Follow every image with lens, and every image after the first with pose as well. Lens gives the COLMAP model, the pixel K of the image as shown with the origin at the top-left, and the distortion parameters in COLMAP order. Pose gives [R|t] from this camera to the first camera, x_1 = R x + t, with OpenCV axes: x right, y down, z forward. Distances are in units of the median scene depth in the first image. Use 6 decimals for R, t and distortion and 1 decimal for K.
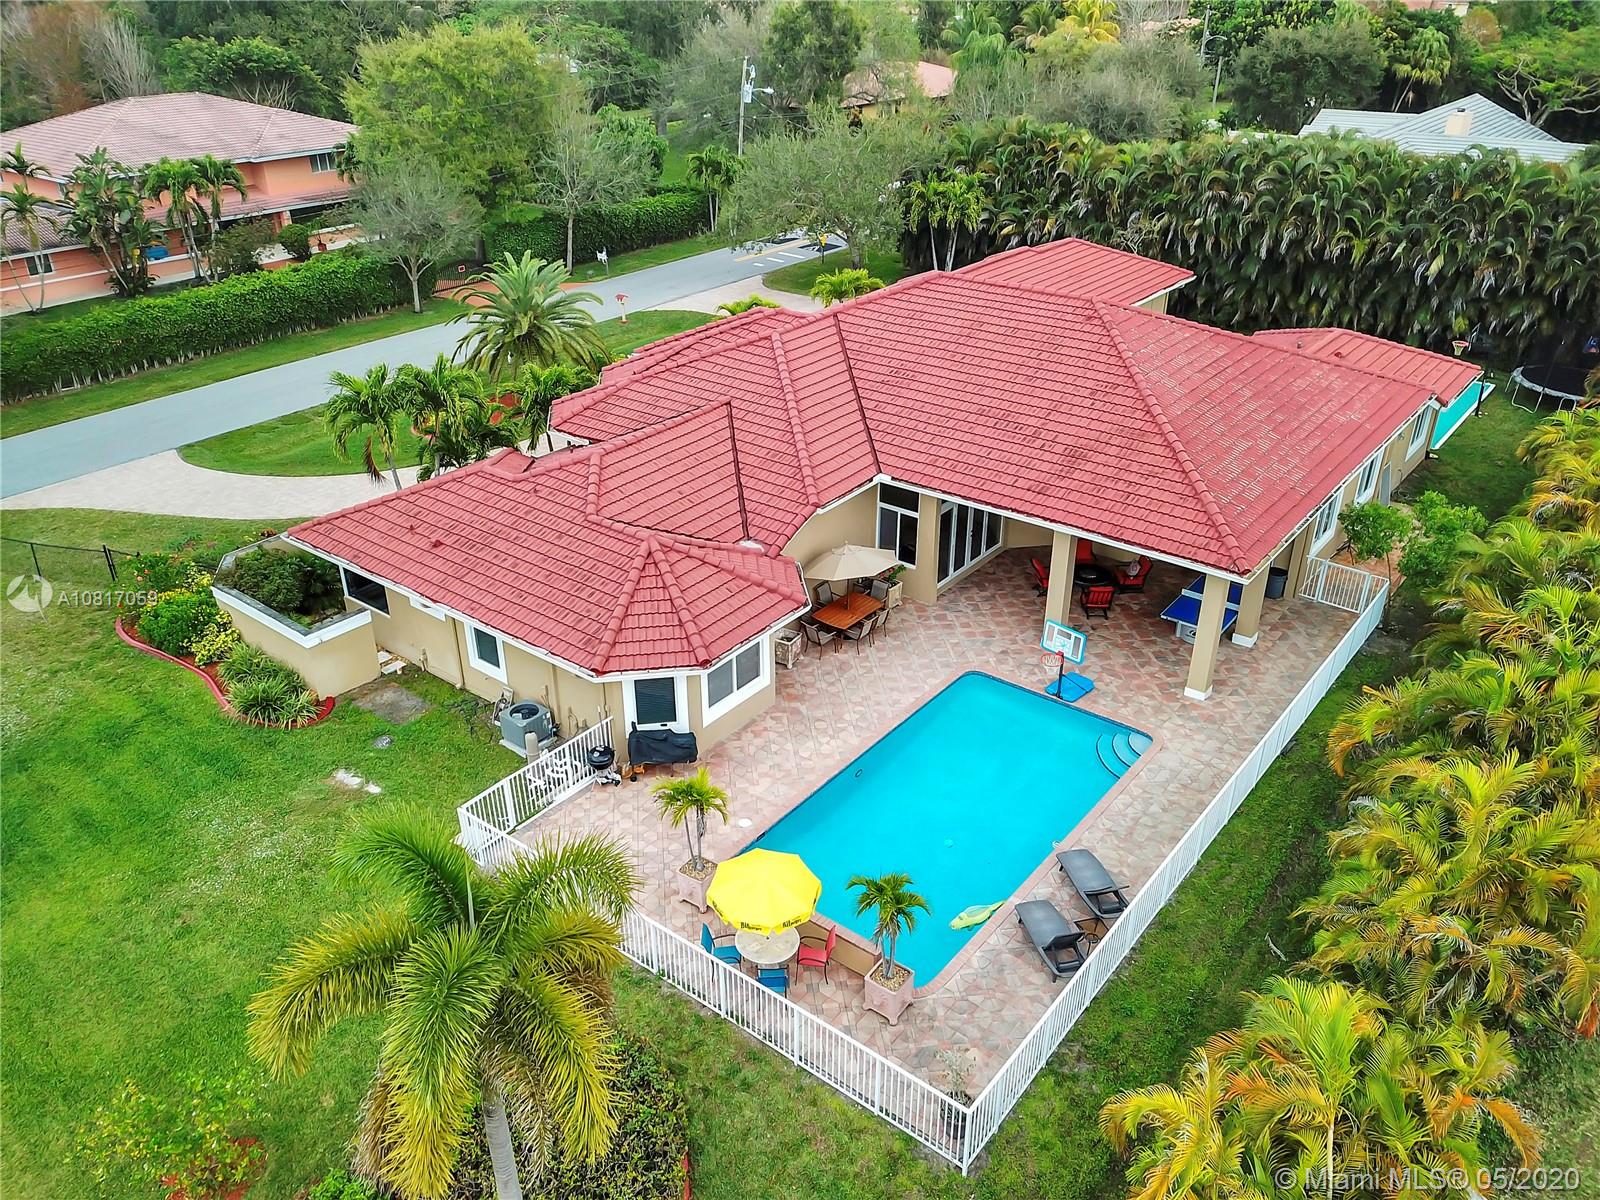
lens RADIAL K [[1206.0, 0, 799.4], [0, 1206.0, 596.8], [0, 0, 1]] dist [0.020175, -0.004484]
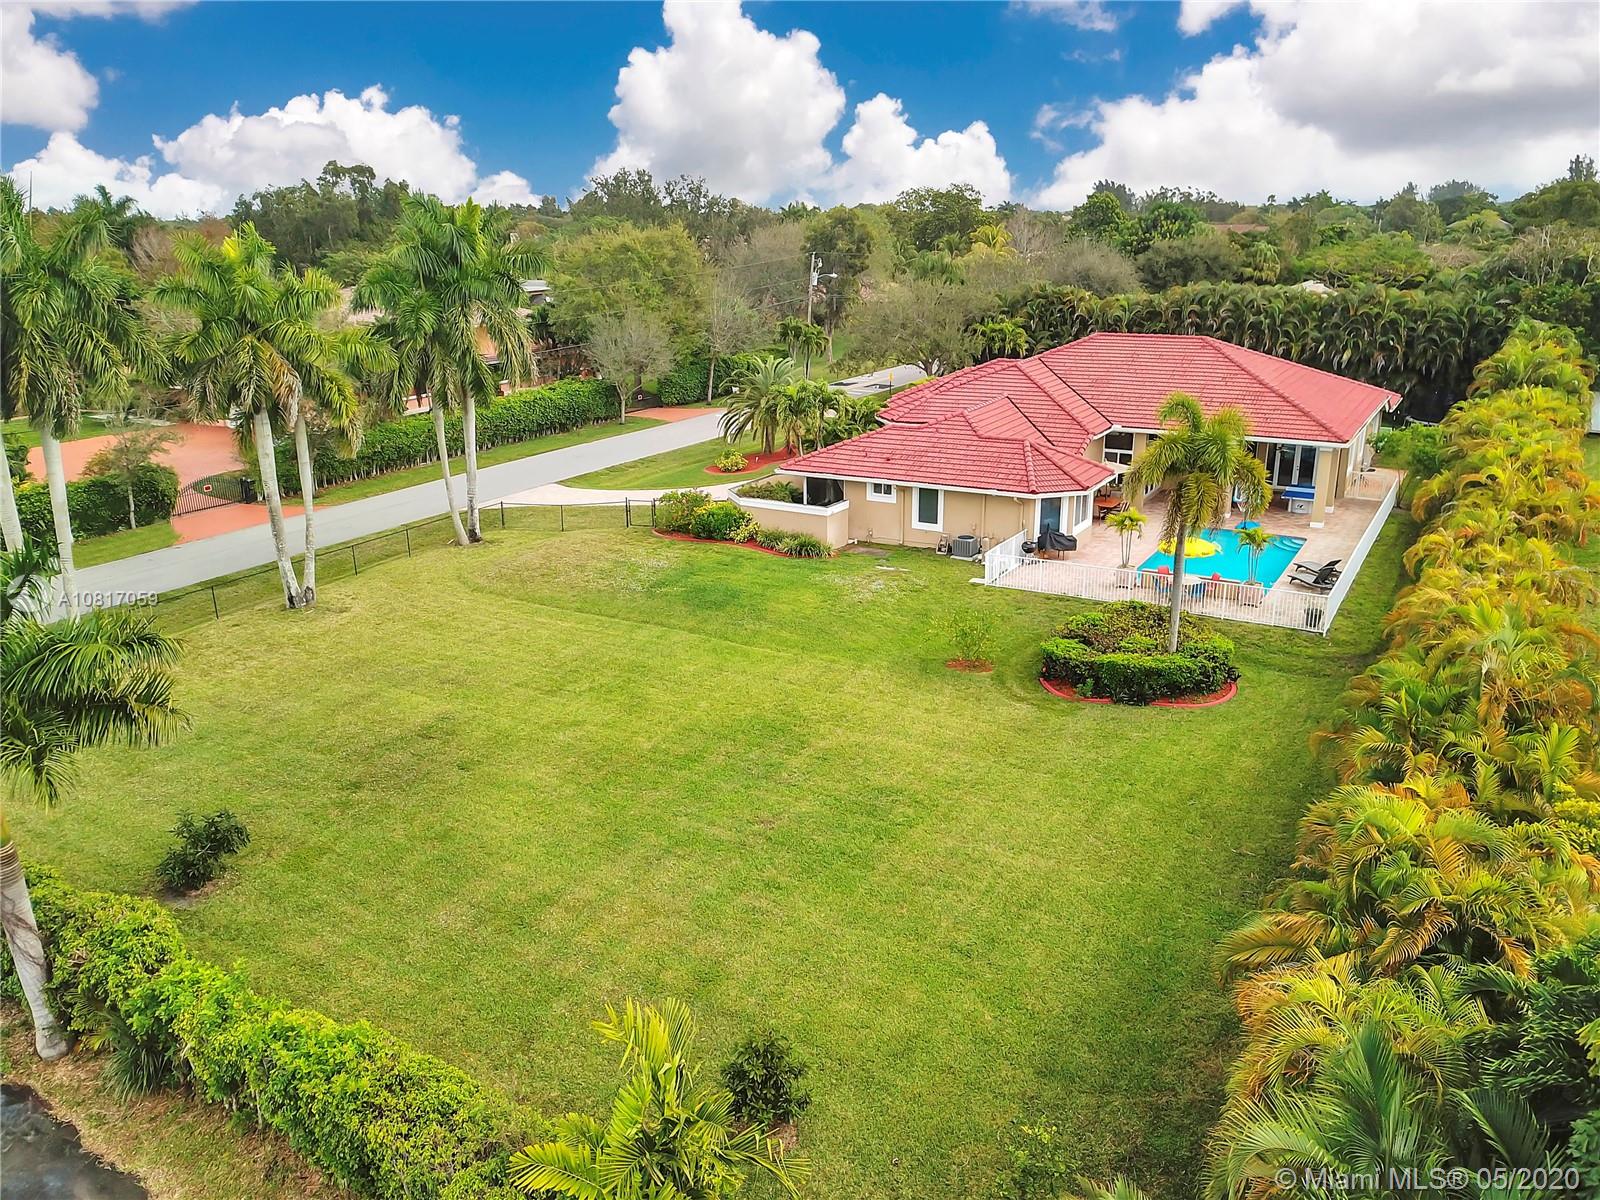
lens RADIAL K [[1206.0, 0, 799.7], [0, 1206.0, 603.2], [0, 0, 1]] dist [0.020175, -0.004484]
pose [[0.990580, -0.046340, 0.128857, -0.363618], [0.068677, 0.982220, -0.174719, 0.248762], [-0.118469, 0.181923, 0.976150, -0.348794]]
